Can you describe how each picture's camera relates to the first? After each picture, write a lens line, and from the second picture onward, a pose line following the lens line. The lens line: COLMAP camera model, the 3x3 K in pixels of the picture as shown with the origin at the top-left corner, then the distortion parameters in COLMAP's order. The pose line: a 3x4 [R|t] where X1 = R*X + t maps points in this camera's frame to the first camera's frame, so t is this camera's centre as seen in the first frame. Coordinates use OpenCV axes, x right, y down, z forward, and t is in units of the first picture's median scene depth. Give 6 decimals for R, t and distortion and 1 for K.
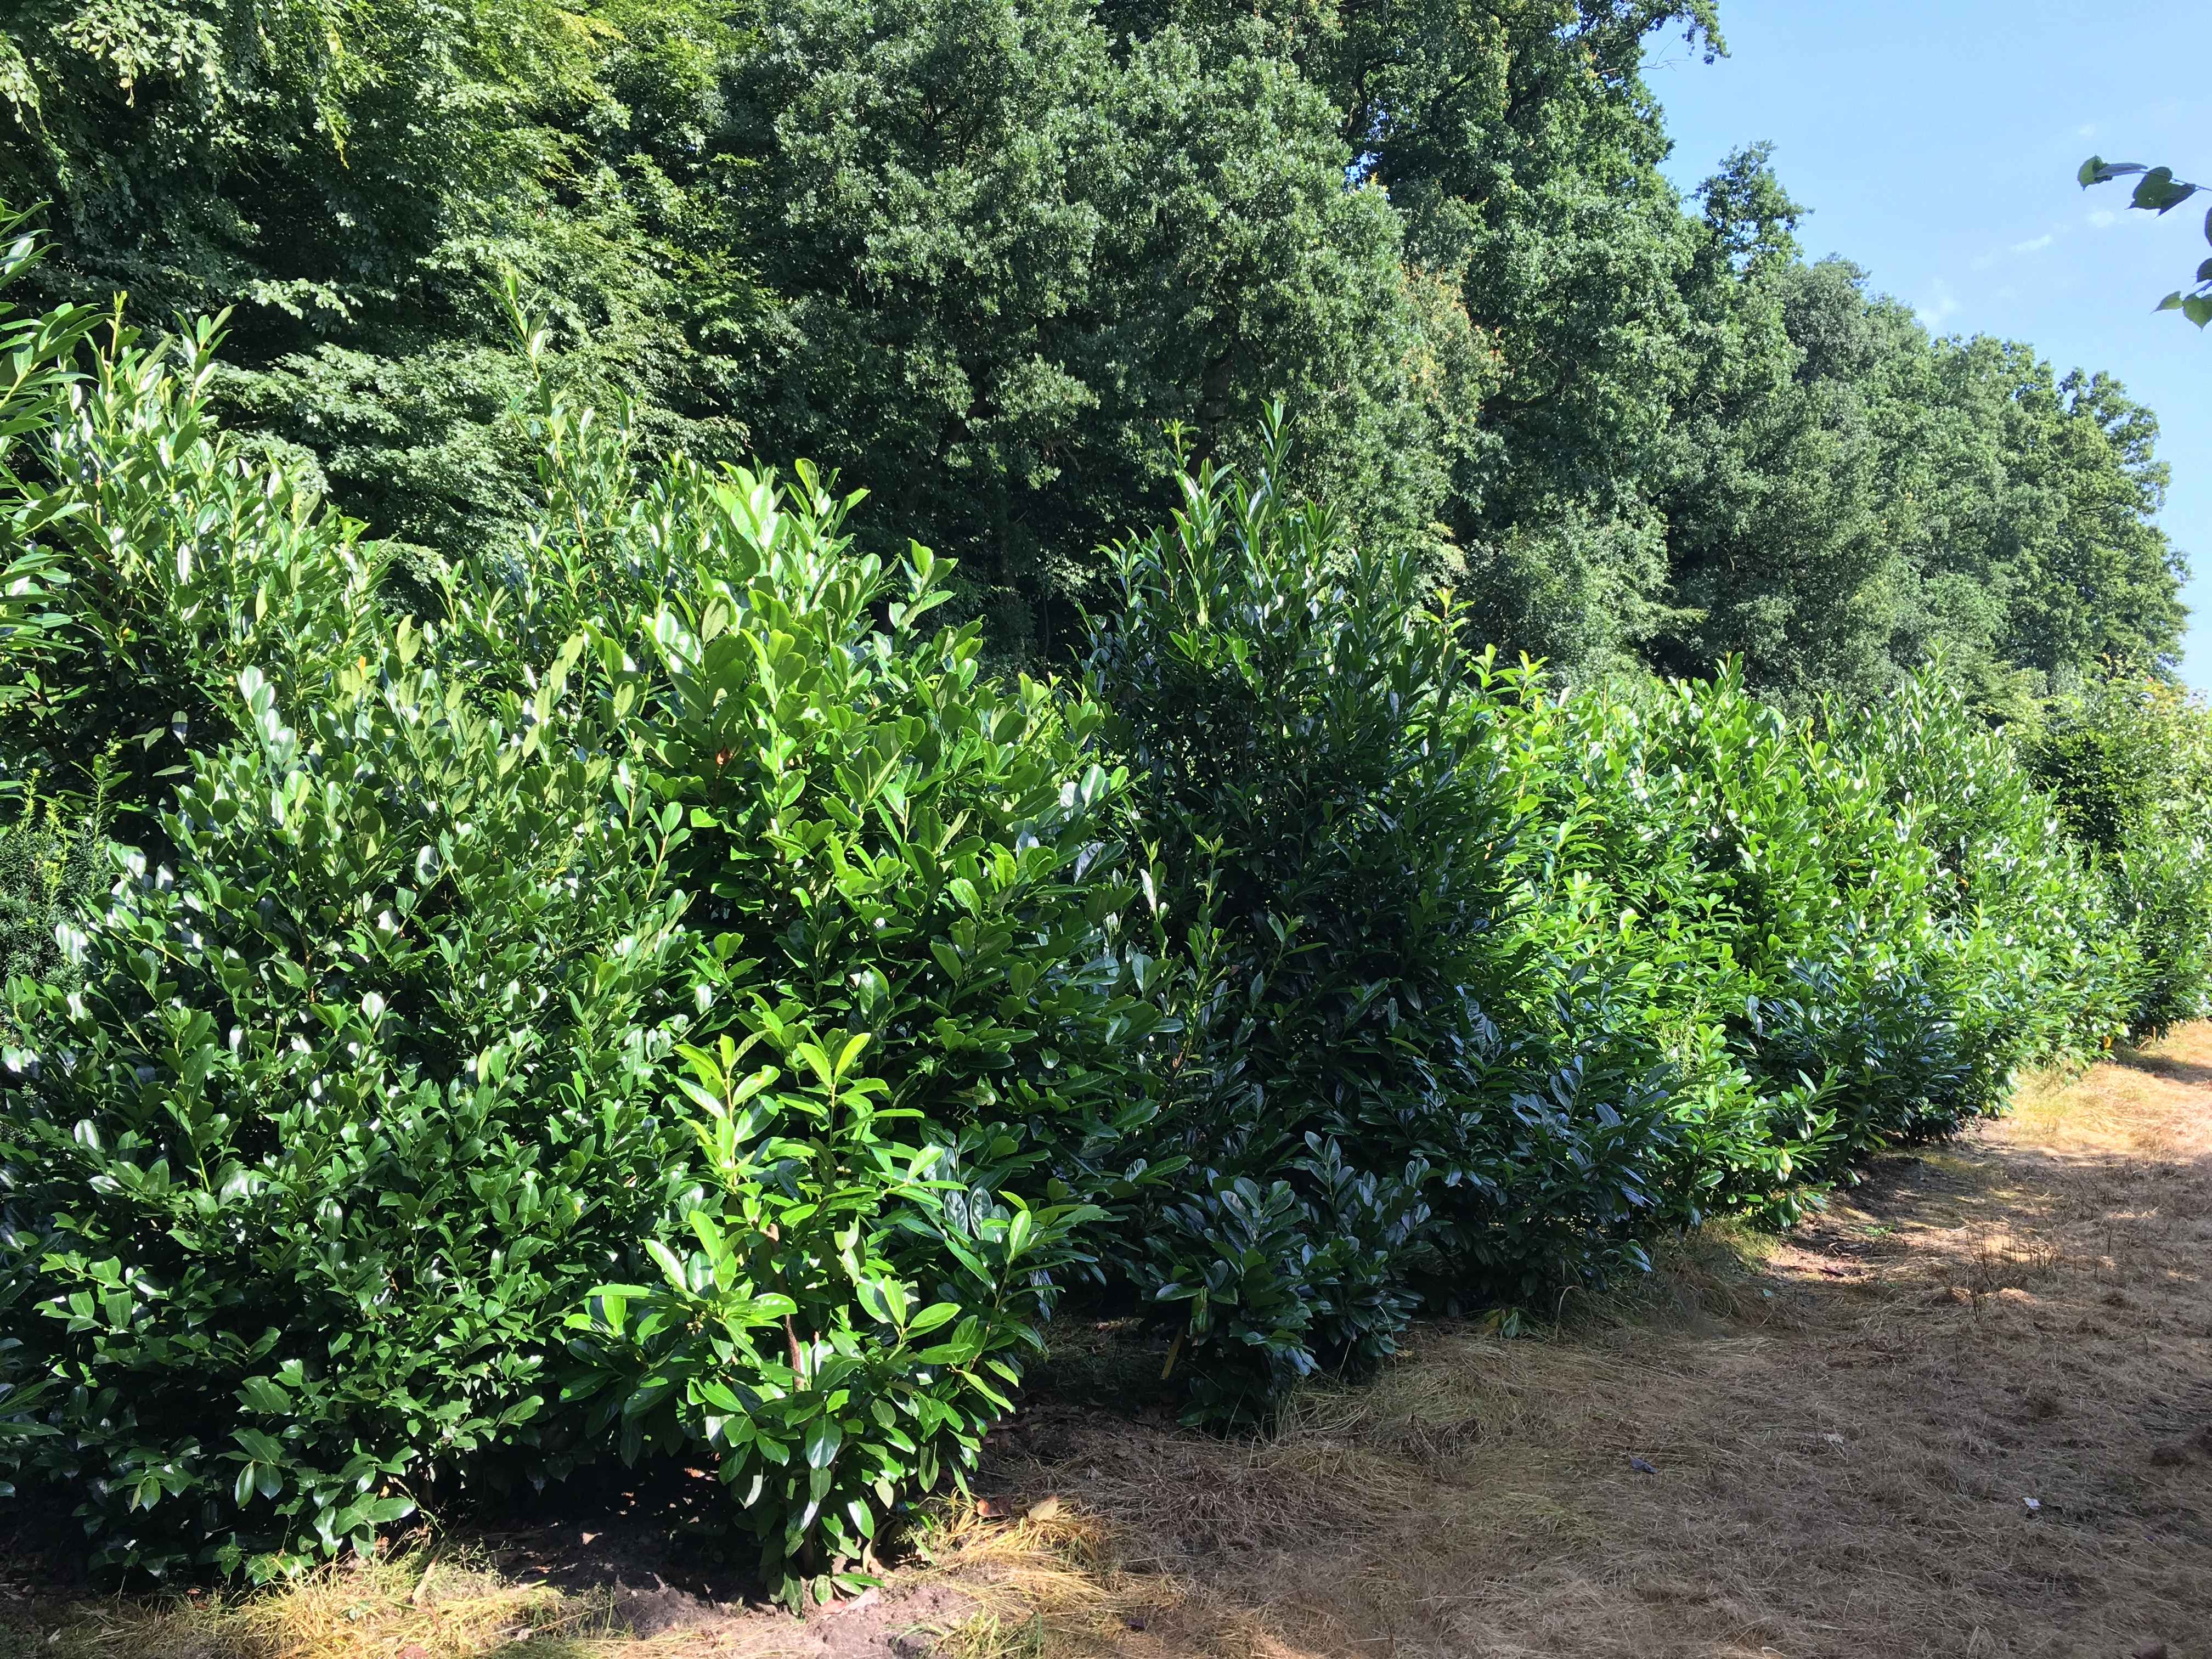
lens RADIAL K [[1895.7, 0, 1106.0], [0, 1895.7, 829.5], [0, 0, 1]] dist [0.071005, -0.061975]
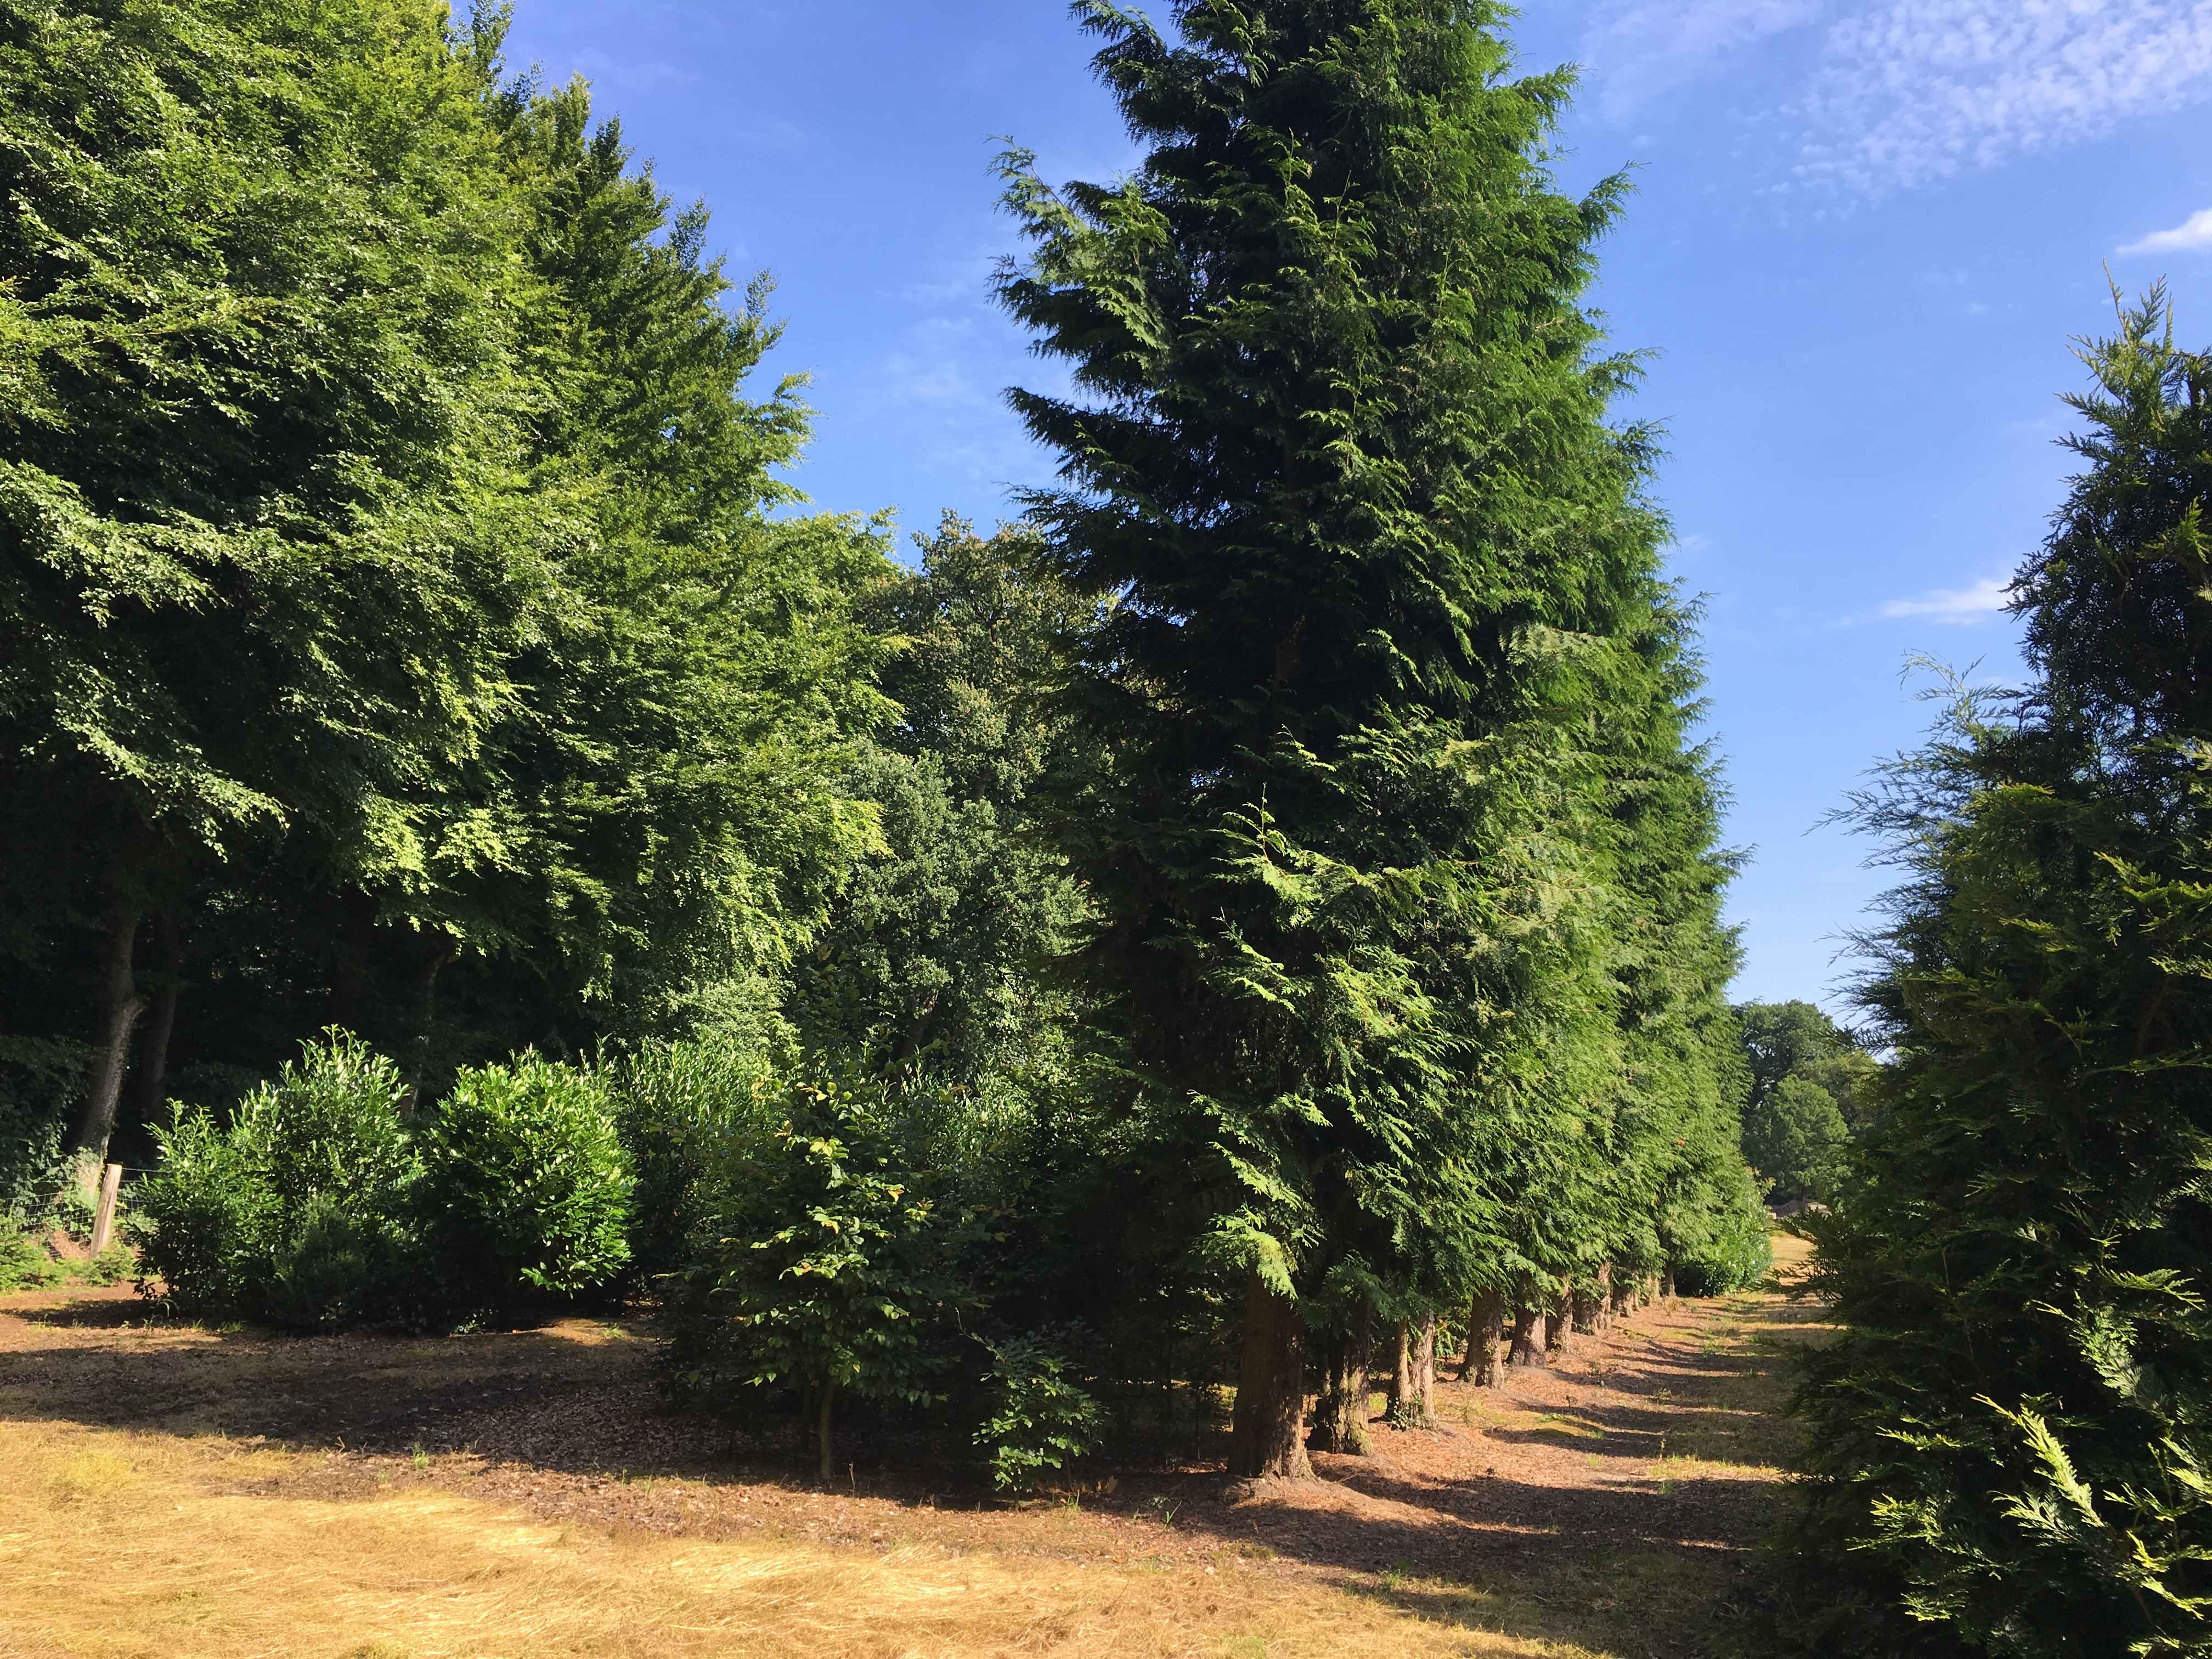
lens RADIAL K [[1877.4, 0, 1106.0], [0, 1877.4, 829.5], [0, 0, 1]] dist [0.064809, -0.010928]
pose [[0.964692, 0.068421, 0.254340, -0.387933], [-0.022953, 0.983834, -0.177606, -0.018787], [-0.262380, 0.165497, 0.950667, -1.080698]]
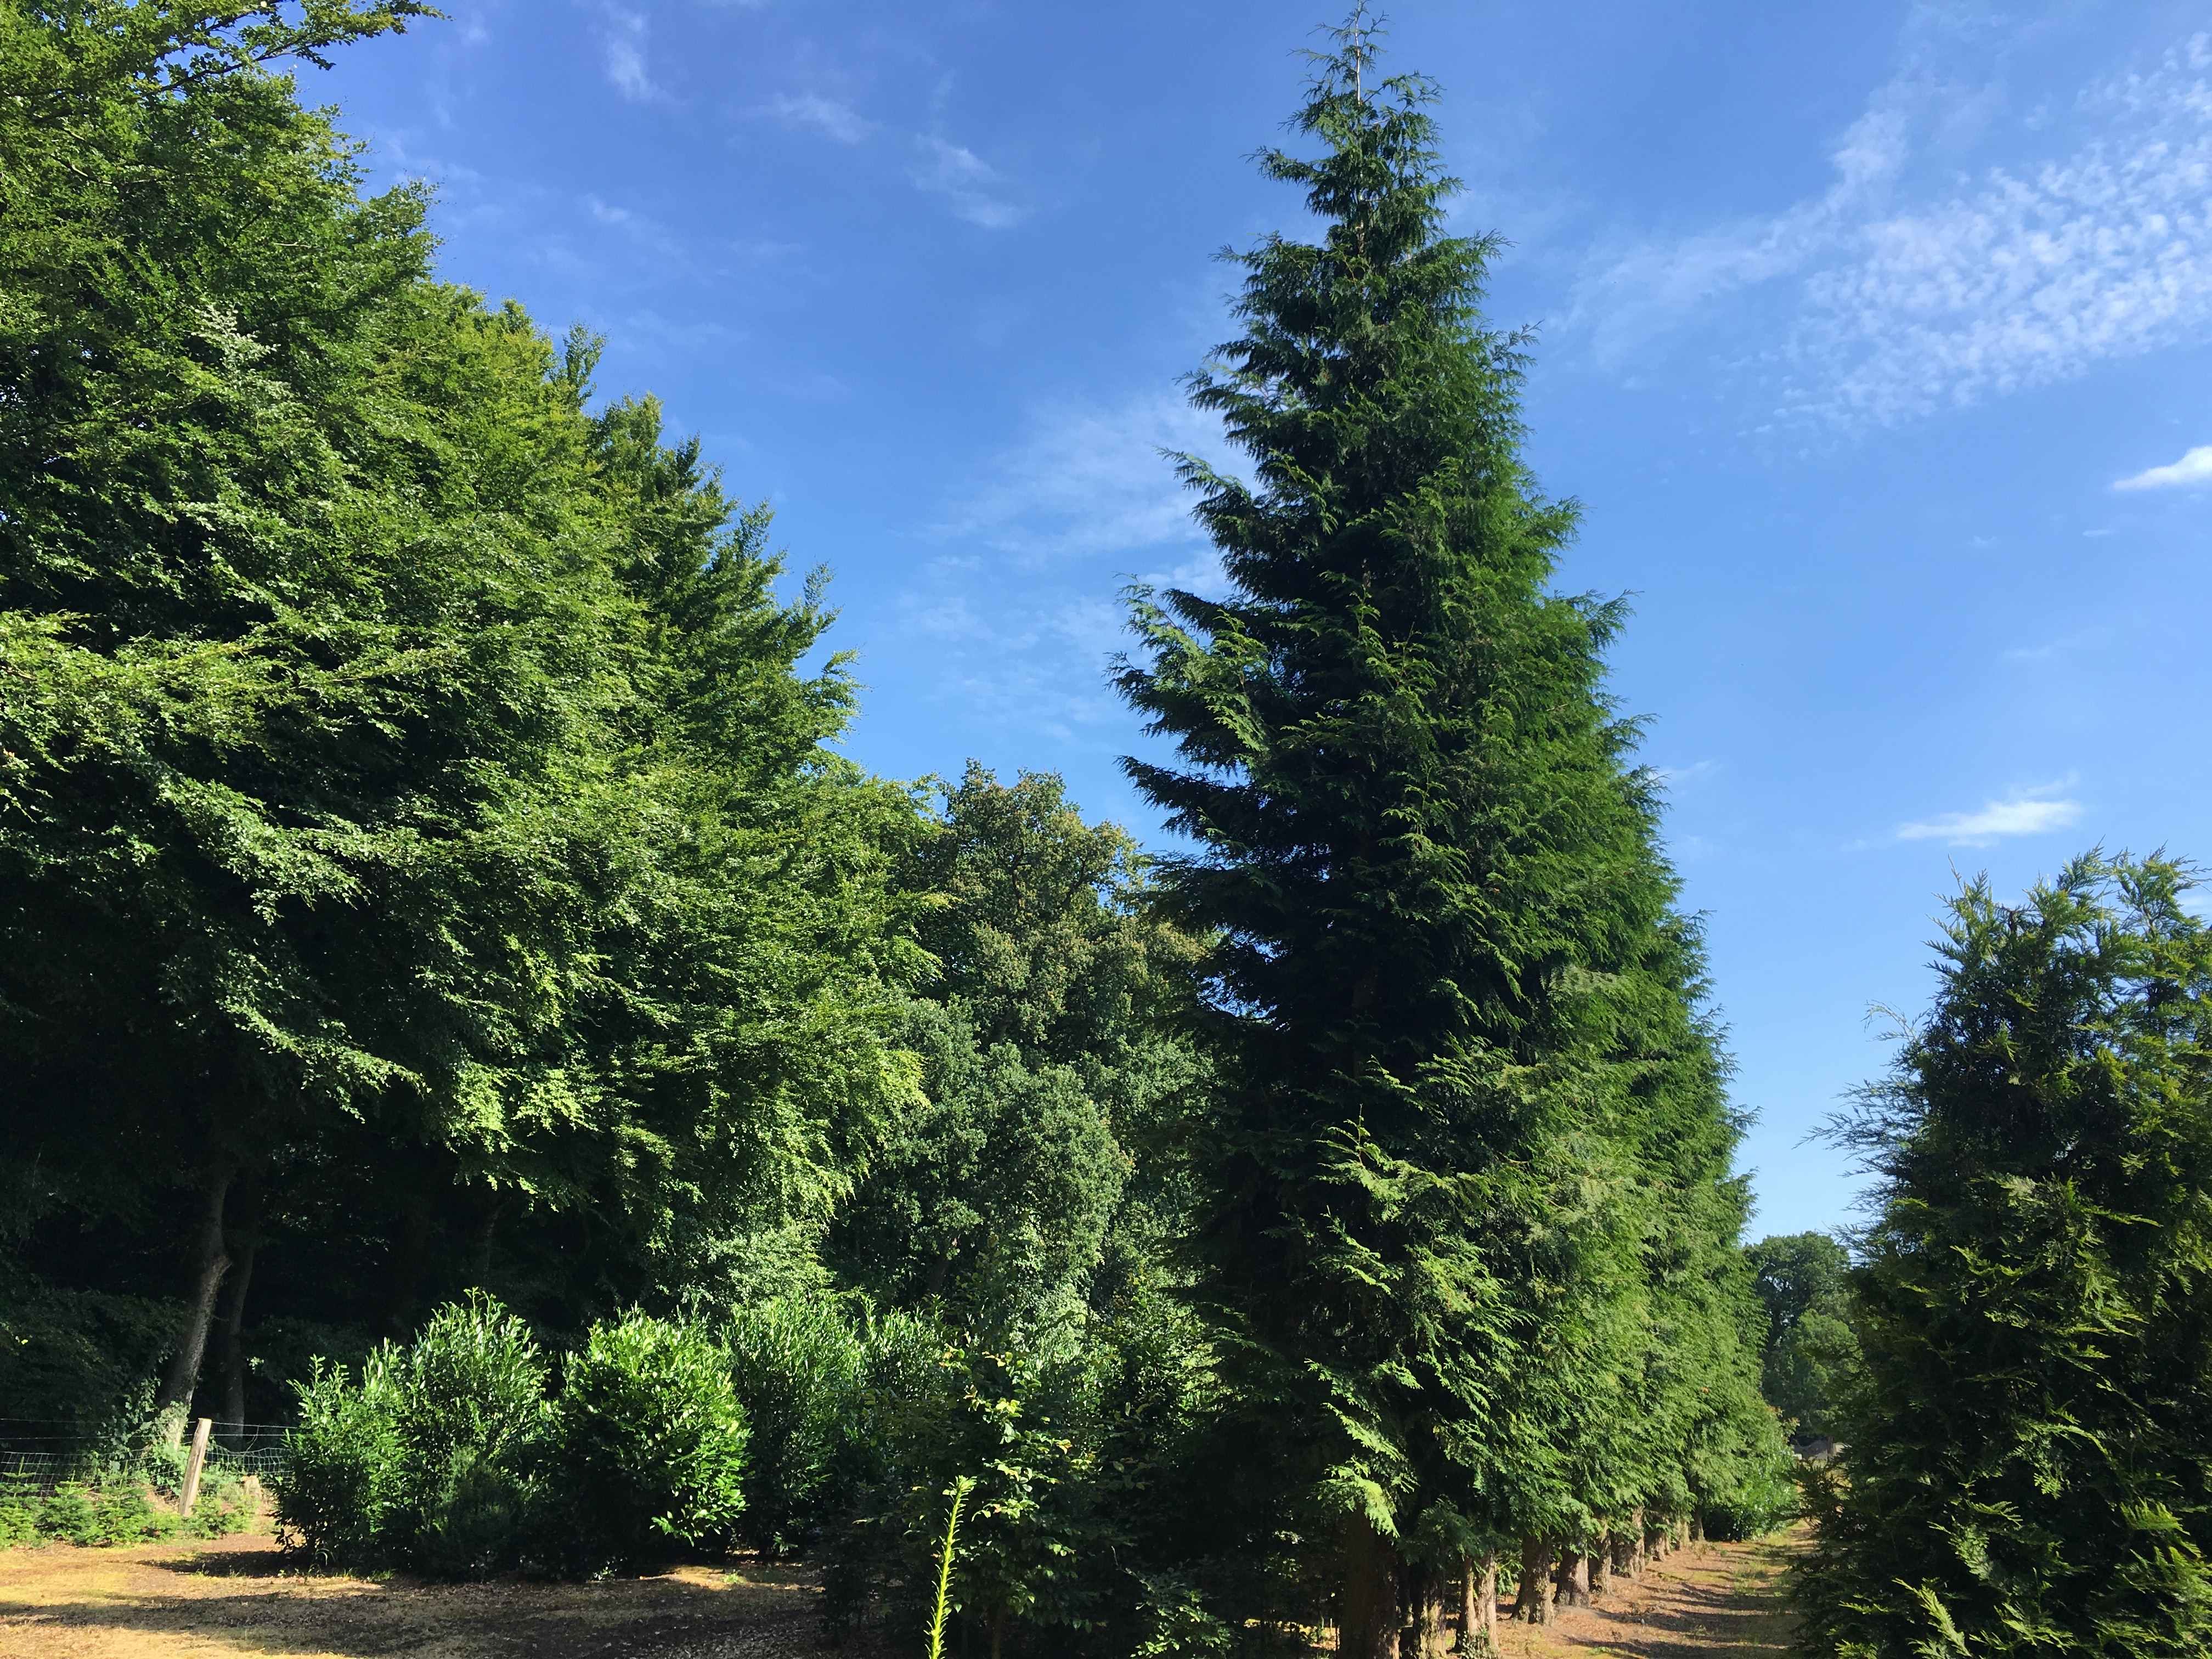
lens RADIAL K [[1895.7, 0, 1106.0], [0, 1895.7, 829.5], [0, 0, 1]] dist [0.071005, -0.061975]
pose [[0.964503, 0.091512, 0.247710, -0.448940], [-0.015964, 0.956525, -0.291214, -0.022114], [-0.263591, 0.276922, 0.924031, -1.176130]]
